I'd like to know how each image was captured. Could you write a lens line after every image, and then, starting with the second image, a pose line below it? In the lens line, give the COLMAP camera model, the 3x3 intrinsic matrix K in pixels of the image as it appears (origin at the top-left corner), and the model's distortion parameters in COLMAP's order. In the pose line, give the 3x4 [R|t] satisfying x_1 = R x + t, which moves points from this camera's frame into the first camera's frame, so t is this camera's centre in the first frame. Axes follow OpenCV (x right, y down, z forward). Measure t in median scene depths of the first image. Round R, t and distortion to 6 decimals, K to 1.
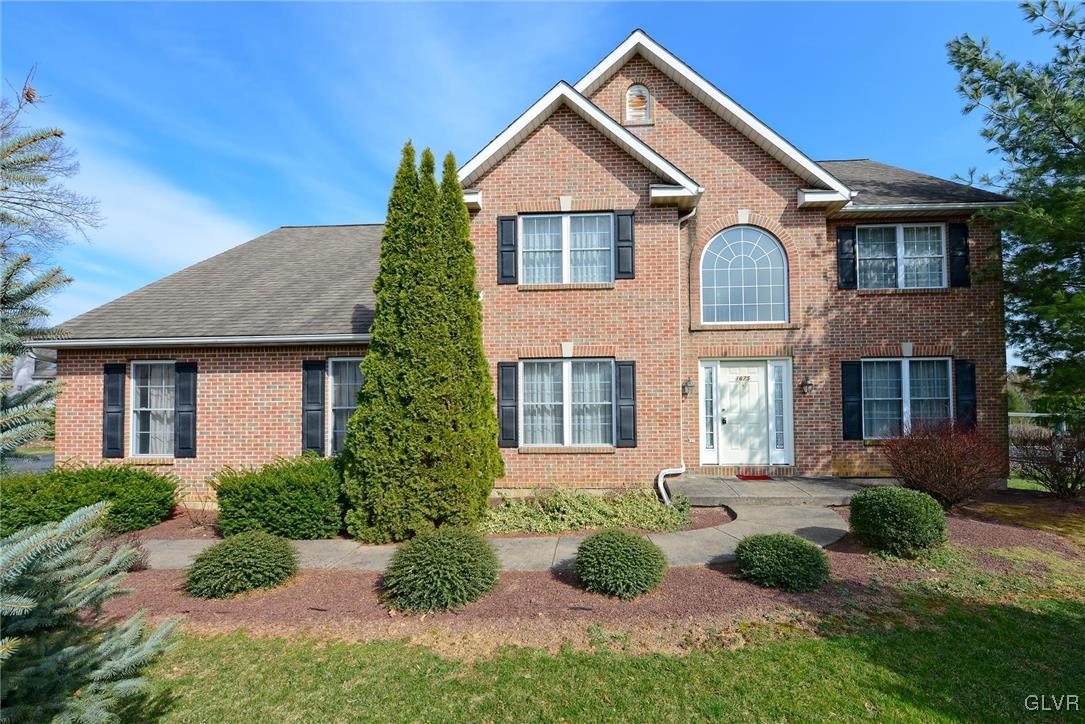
lens RADIAL K [[442.5, 0, 542.4], [0, 442.5, 365.5], [0, 0, 1]] dist [0.001056, 0.000299]
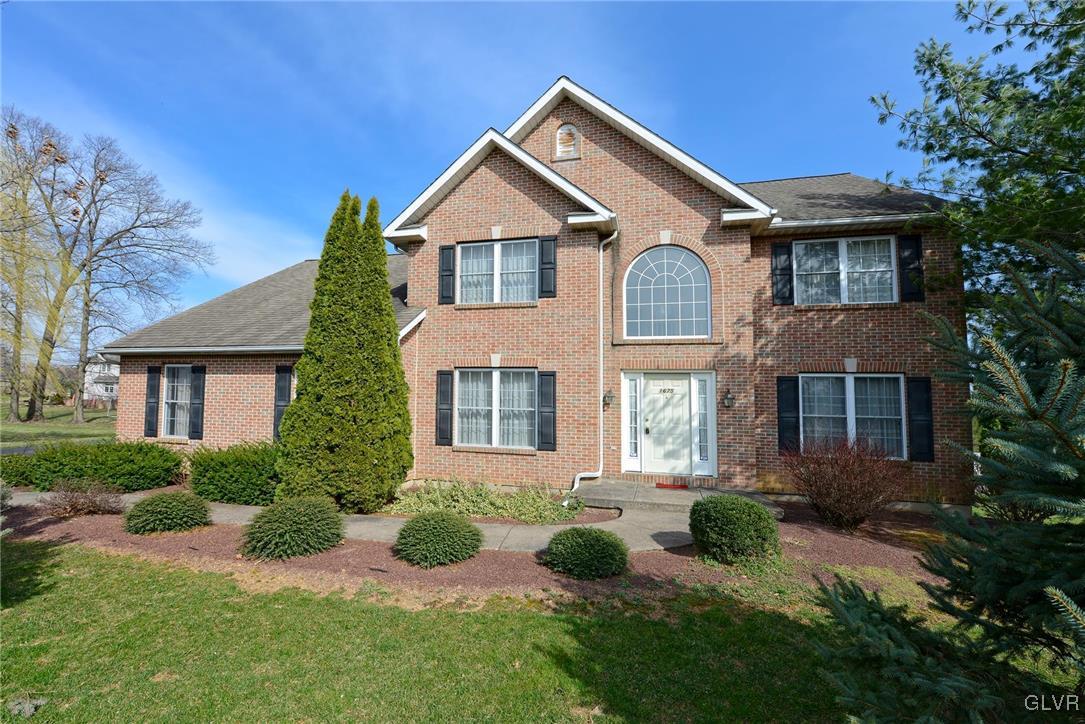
lens RADIAL K [[417.4, 0, 535.5], [0, 417.4, 368.7], [0, 0, 1]] dist [-0.003638, -0.000973]
pose [[0.983145, 0.015572, -0.182161, 0.352843], [-0.021000, 0.999390, -0.027906, 0.012353], [0.181615, 0.031261, 0.982873, -0.027240]]
